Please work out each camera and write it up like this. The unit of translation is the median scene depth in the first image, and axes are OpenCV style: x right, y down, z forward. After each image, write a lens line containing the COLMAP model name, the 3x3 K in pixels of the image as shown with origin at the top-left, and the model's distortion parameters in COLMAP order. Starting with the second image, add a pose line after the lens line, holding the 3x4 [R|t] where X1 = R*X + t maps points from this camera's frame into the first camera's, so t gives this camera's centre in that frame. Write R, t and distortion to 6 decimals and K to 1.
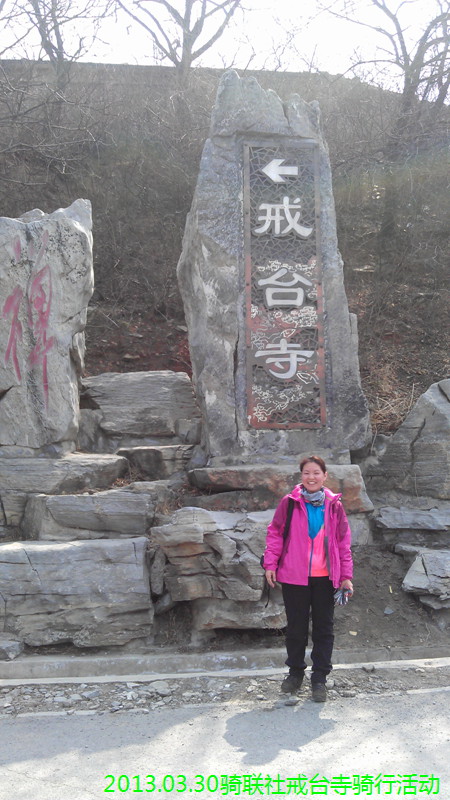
lens RADIAL K [[781.0, 0, 206.3], [0, 781.0, 404.4], [0, 0, 1]] dist [0.131580, -0.417242]
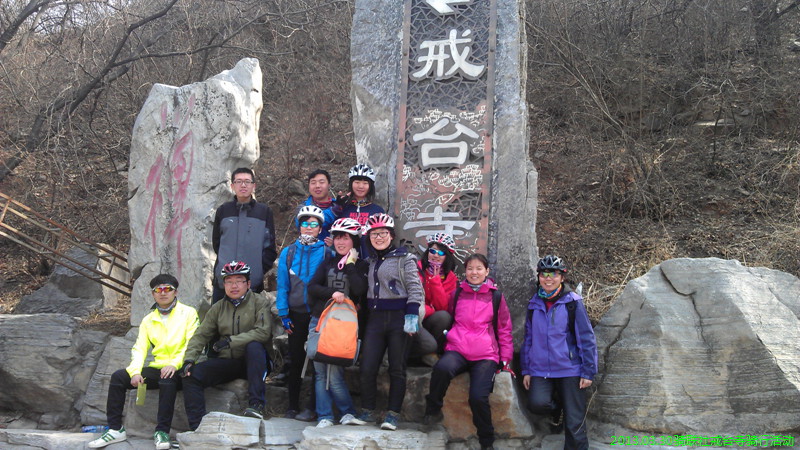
lens RADIAL K [[784.8, 0, 384.1], [0, 784.8, 253.6], [0, 0, 1]] dist [0.109608, -0.347874]
pose [[0.914996, 0.004062, -0.403442, 0.367380], [-0.023794, 0.998752, -0.043908, 0.000234], [0.402760, 0.049776, 0.913951, 0.253282]]
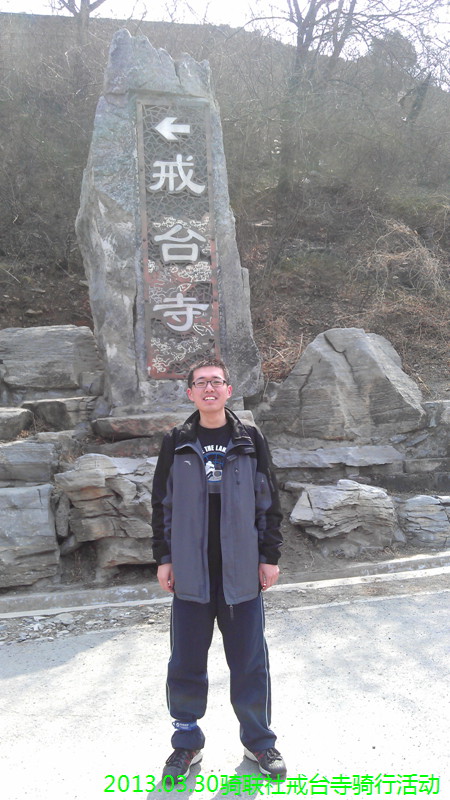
lens RADIAL K [[781.0, 0, 206.3], [0, 781.0, 404.4], [0, 0, 1]] dist [0.131580, -0.417242]
pose [[0.993953, -0.025686, 0.106762, 0.017990], [0.019439, 0.998060, 0.059155, 0.003888], [-0.108075, -0.056722, 0.992523, -0.052842]]
